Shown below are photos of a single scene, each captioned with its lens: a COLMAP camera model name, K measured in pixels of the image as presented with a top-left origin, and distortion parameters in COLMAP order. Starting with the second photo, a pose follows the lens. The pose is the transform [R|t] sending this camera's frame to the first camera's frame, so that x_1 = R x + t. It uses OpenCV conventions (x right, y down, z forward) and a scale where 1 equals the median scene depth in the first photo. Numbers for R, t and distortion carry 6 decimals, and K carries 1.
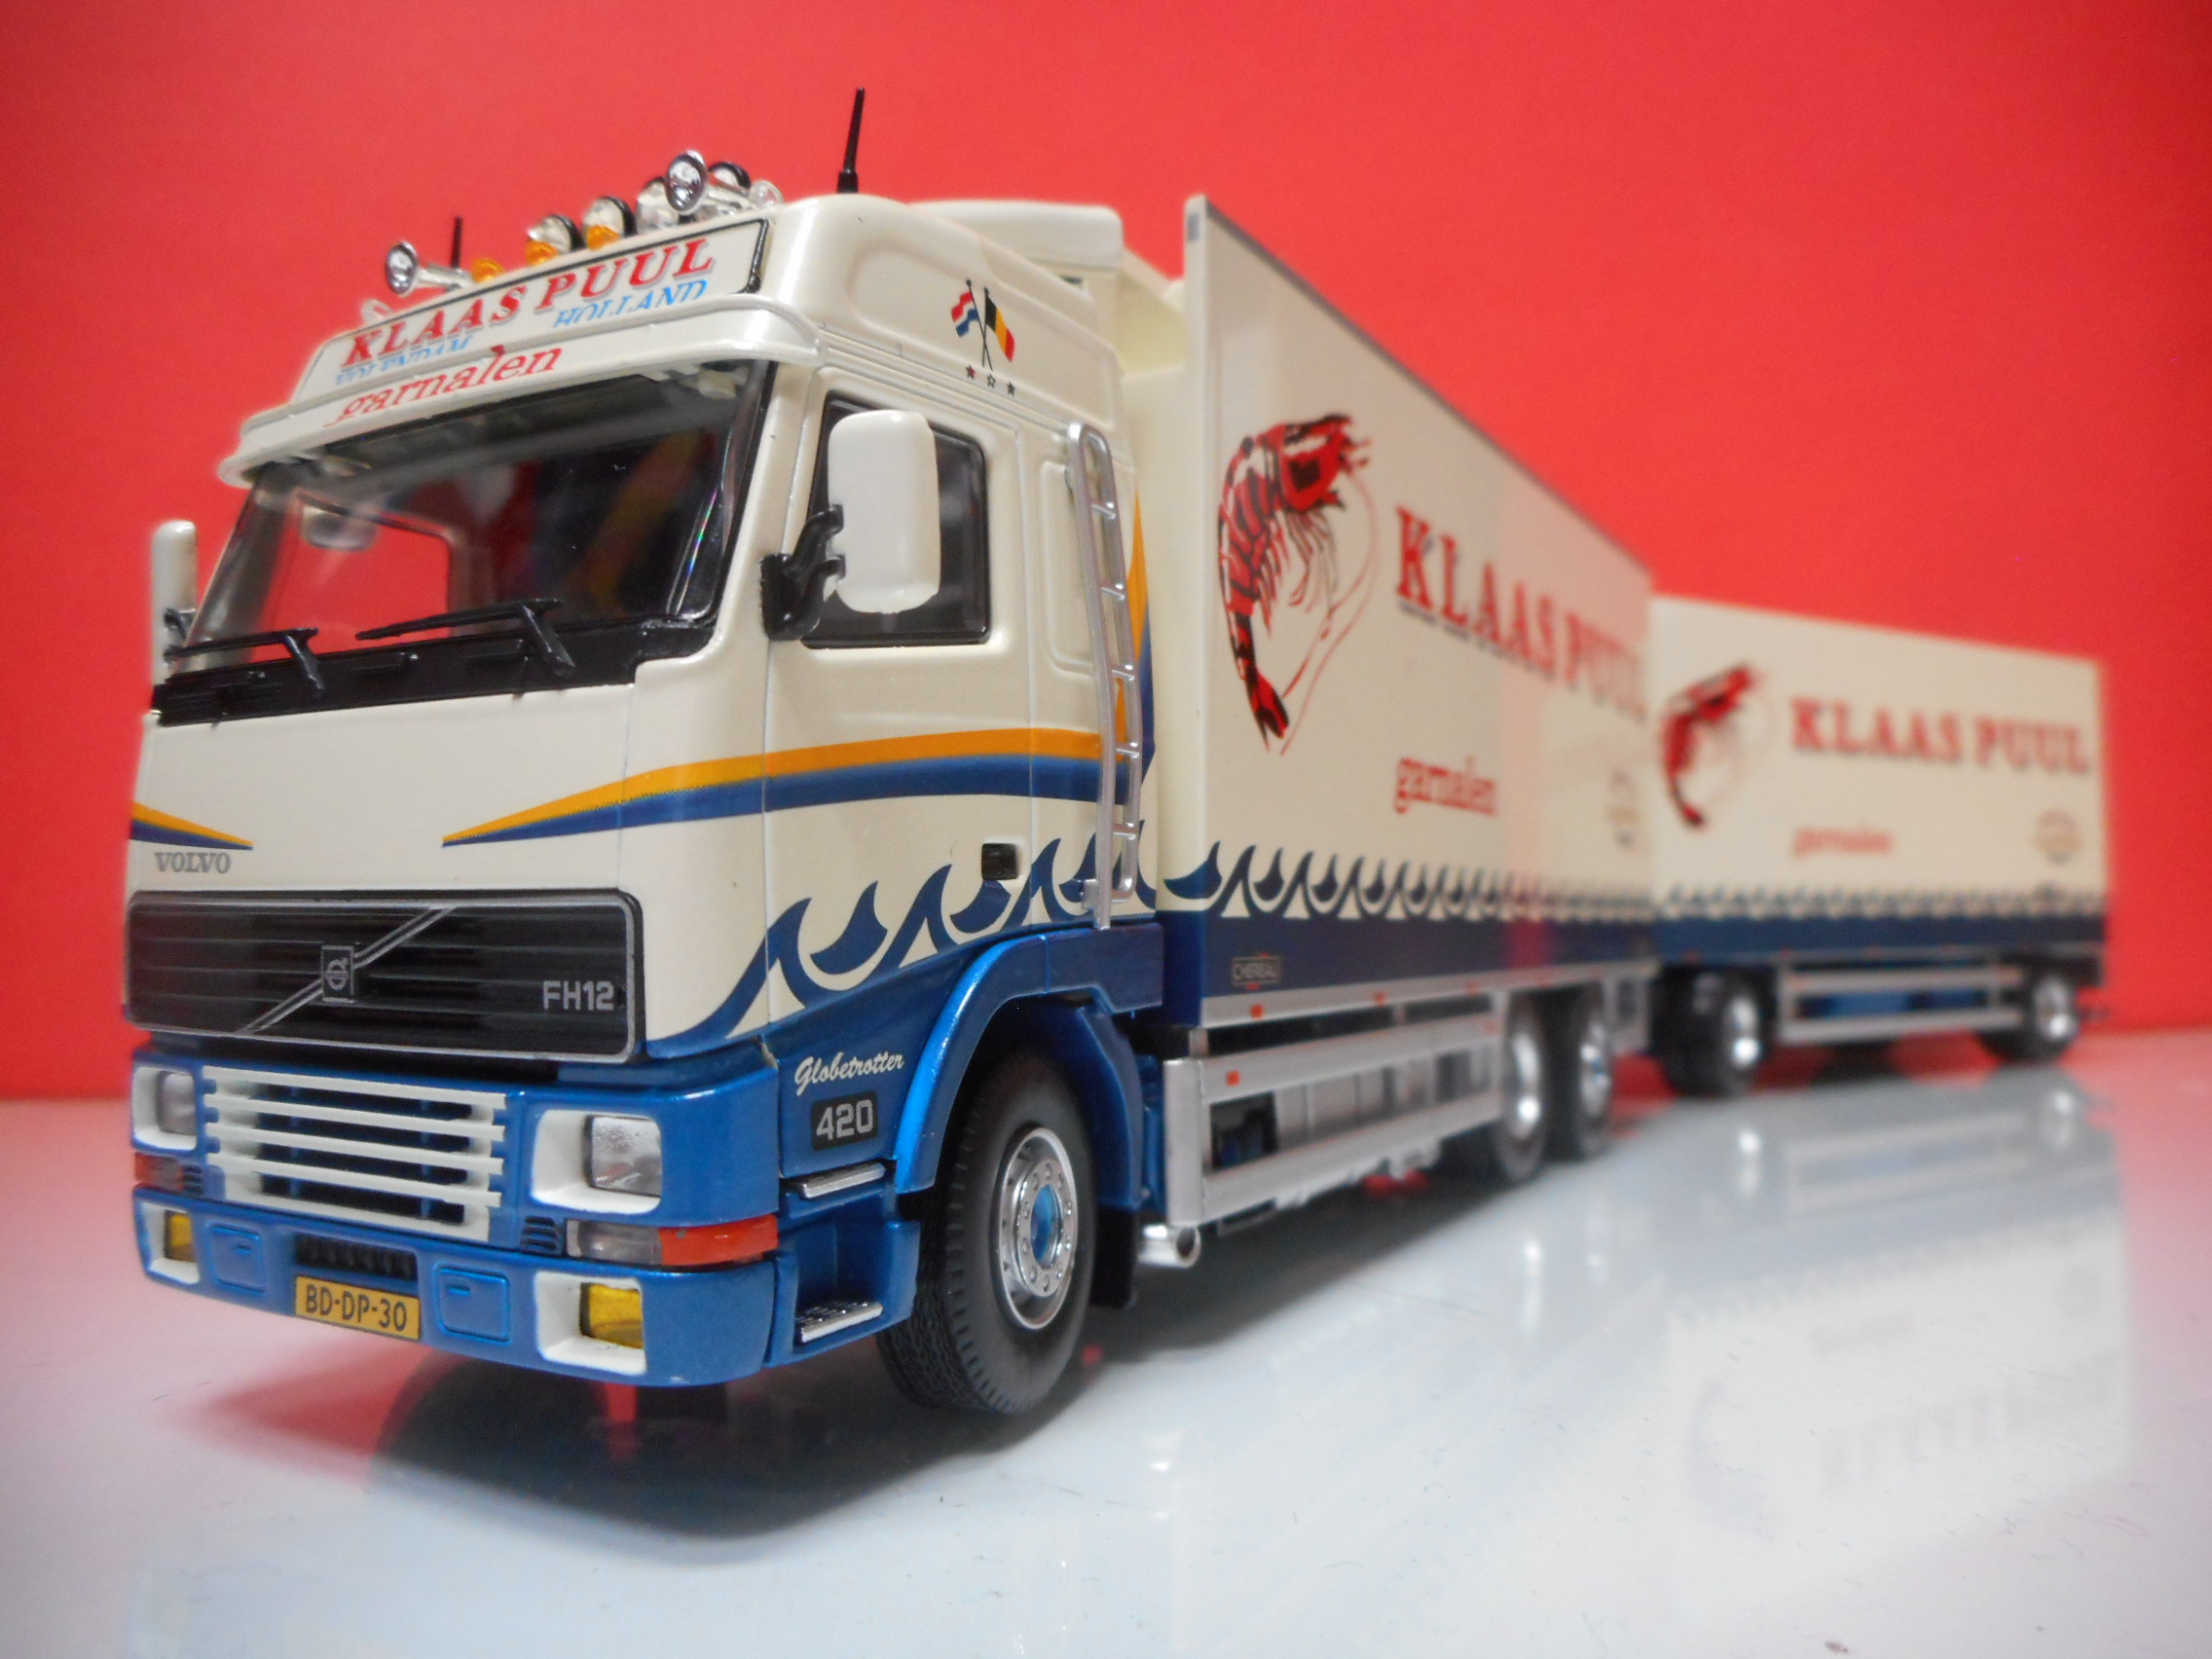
lens RADIAL K [[1625.6, 0, 1106.0], [0, 1625.6, 829.5], [0, 0, 1]] dist [-0.006659, -0.003823]
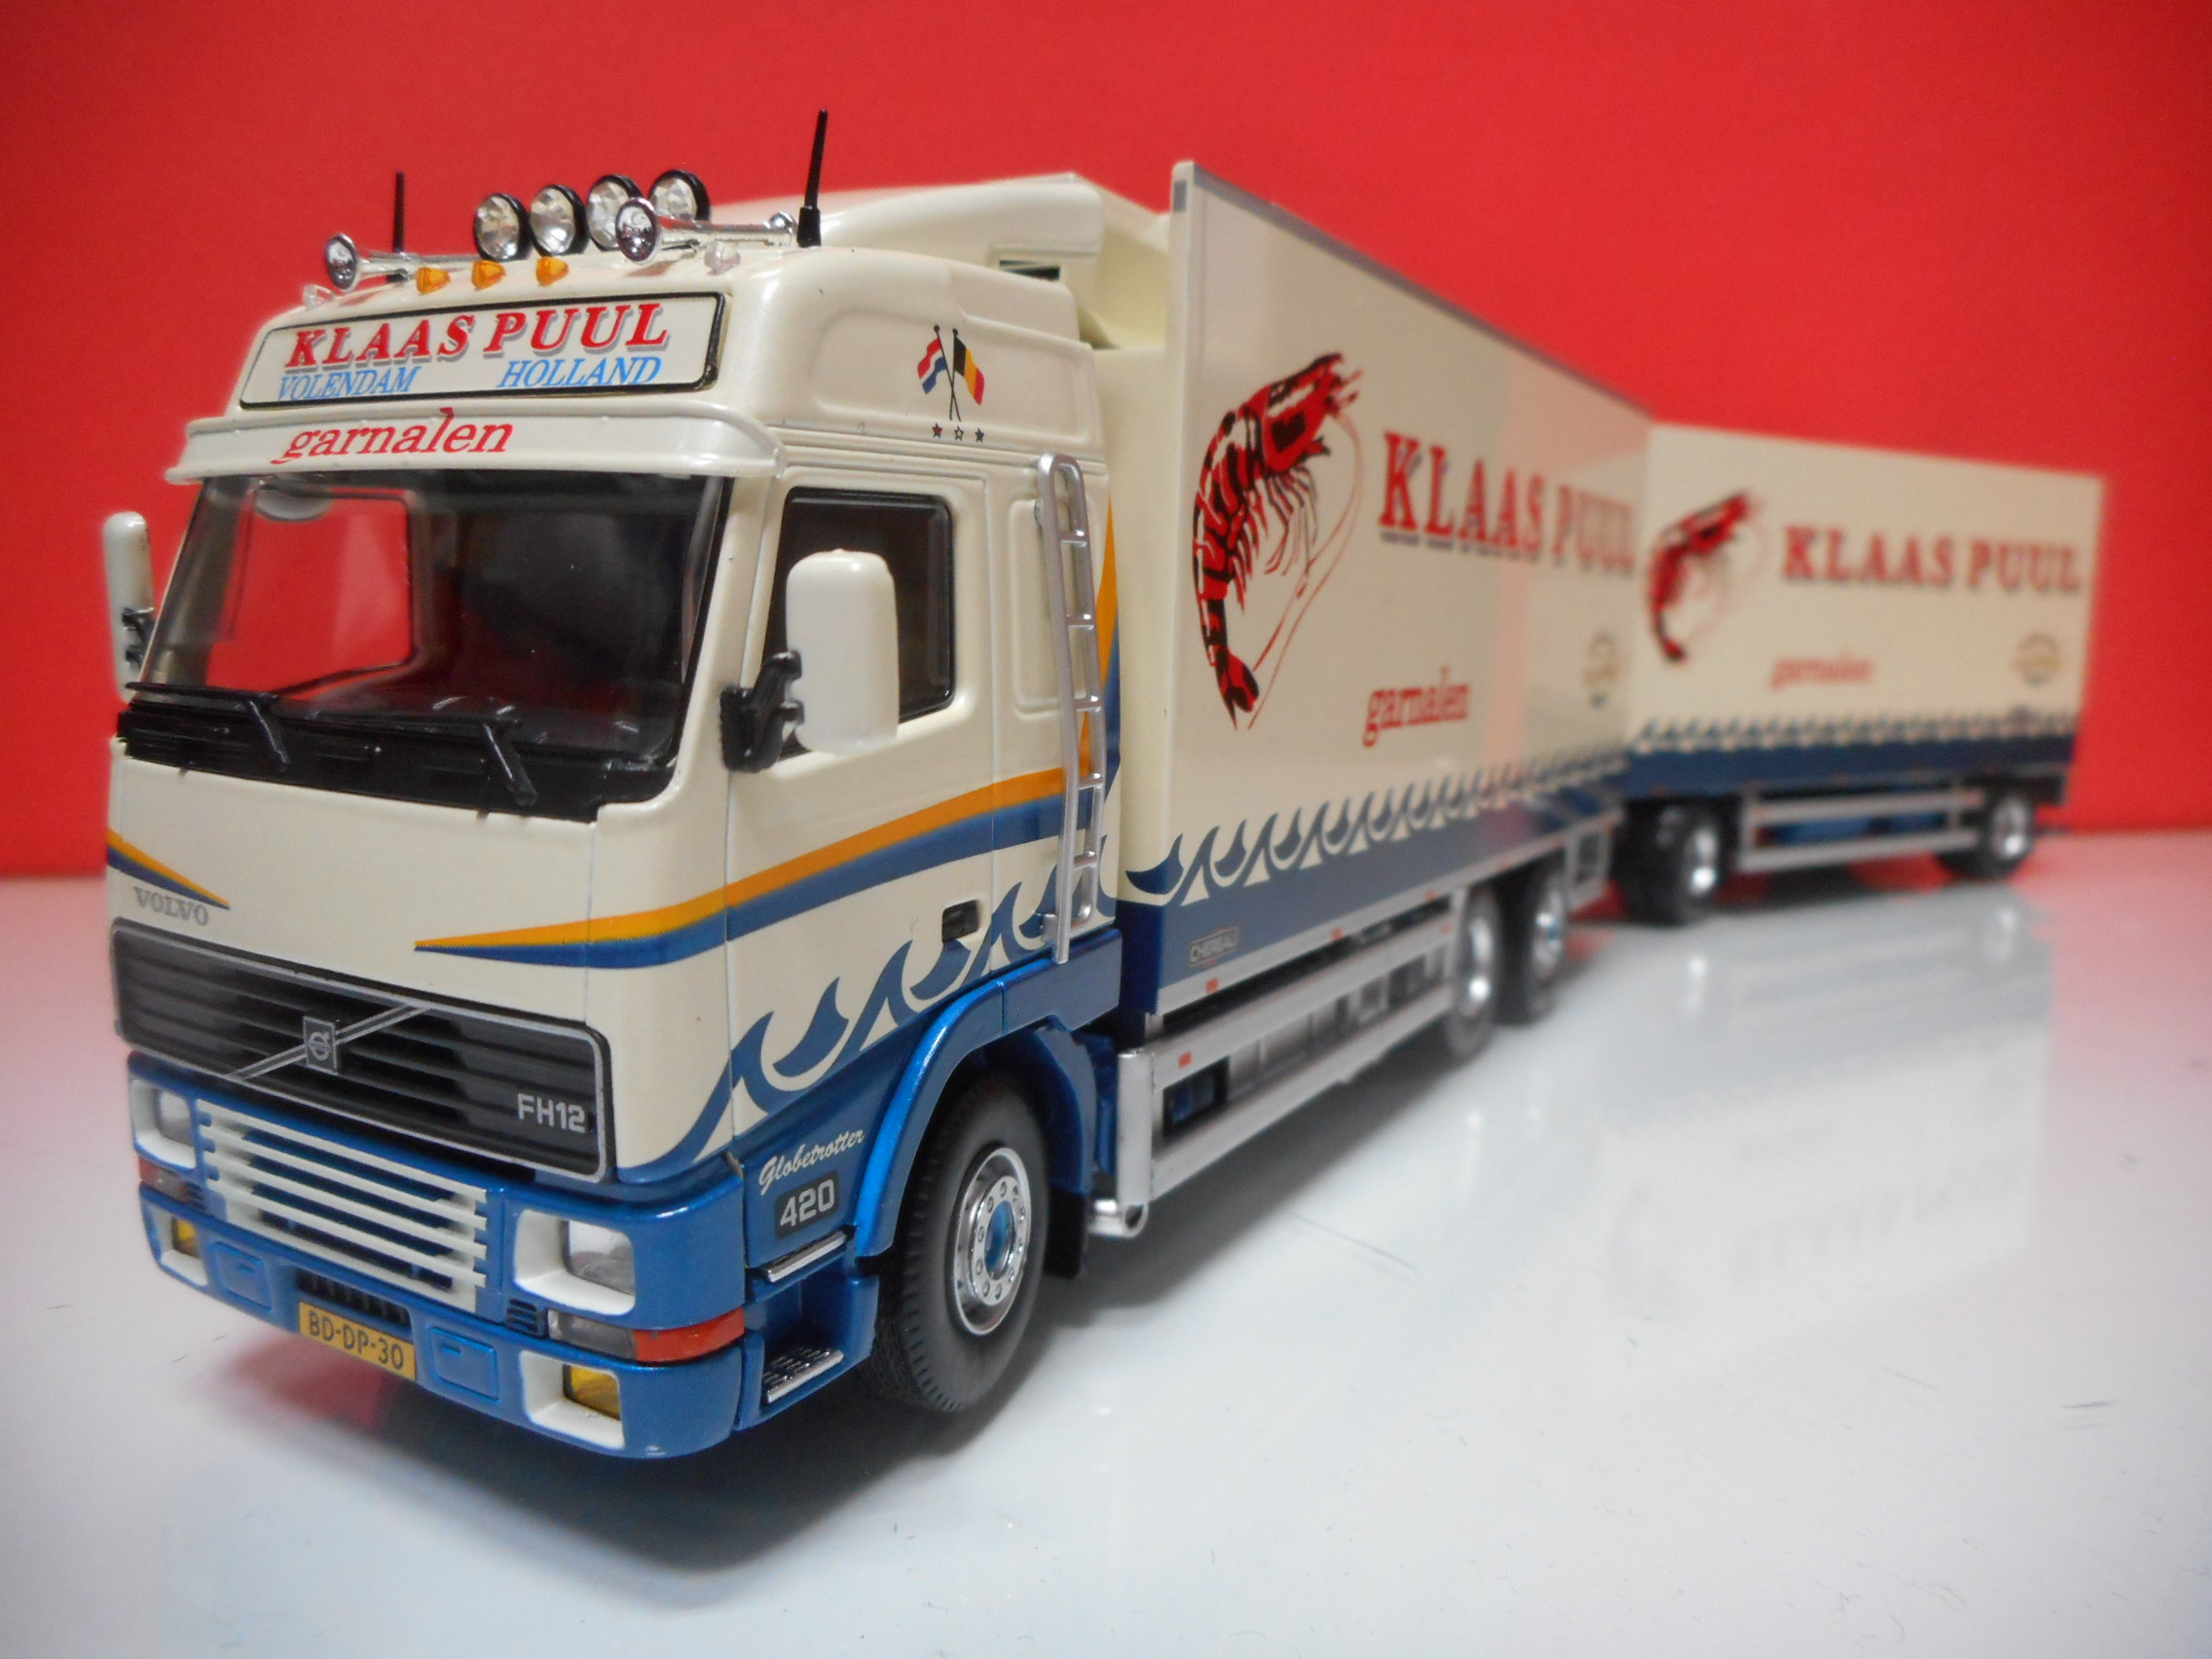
lens RADIAL K [[1625.6, 0, 1106.0], [0, 1625.6, 829.5], [0, 0, 1]] dist [-0.006659, -0.003823]
pose [[0.999499, 0.029741, 0.010846, 0.013040], [-0.031266, 0.981066, 0.191133, -0.221595], [-0.004956, -0.191376, 0.981504, 0.001378]]
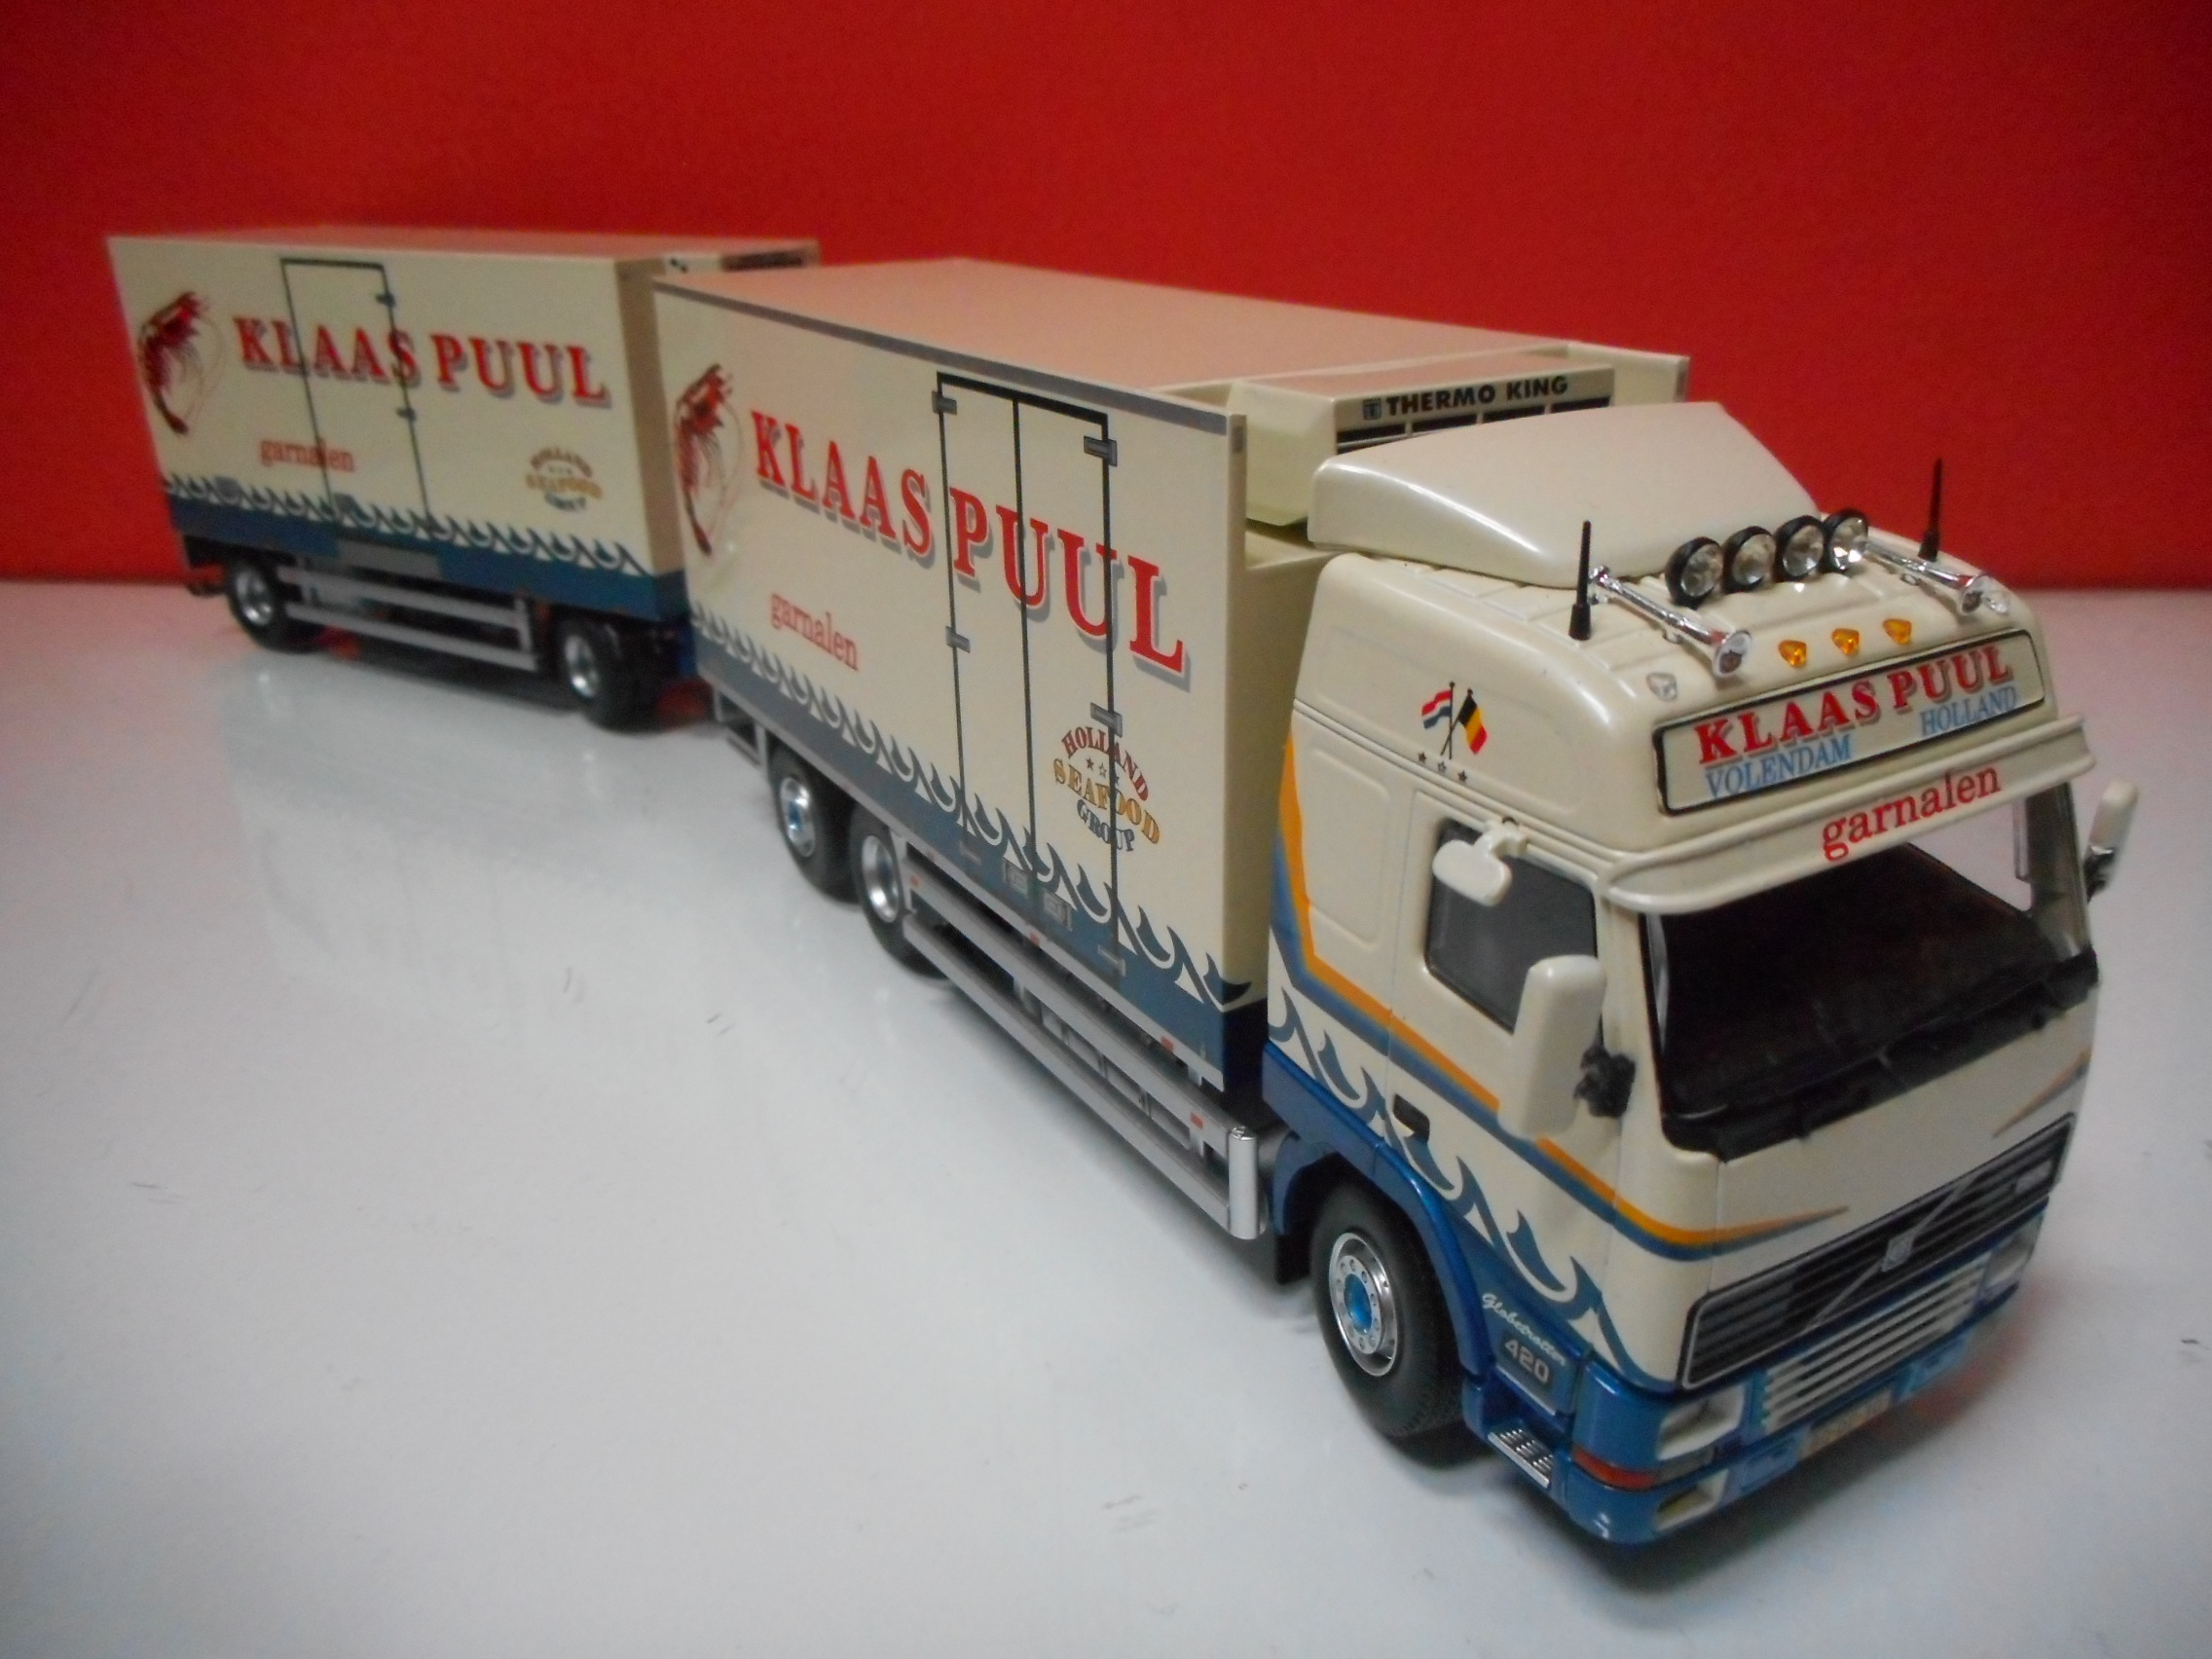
lens RADIAL K [[1625.6, 0, 1106.0], [0, 1625.6, 829.5], [0, 0, 1]] dist [-0.006659, -0.003823]
pose [[0.489535, -0.362371, 0.793122, -1.491500], [-0.014138, 0.906143, 0.422735, -0.682096], [-0.871869, -0.218157, 0.438465, 0.899078]]
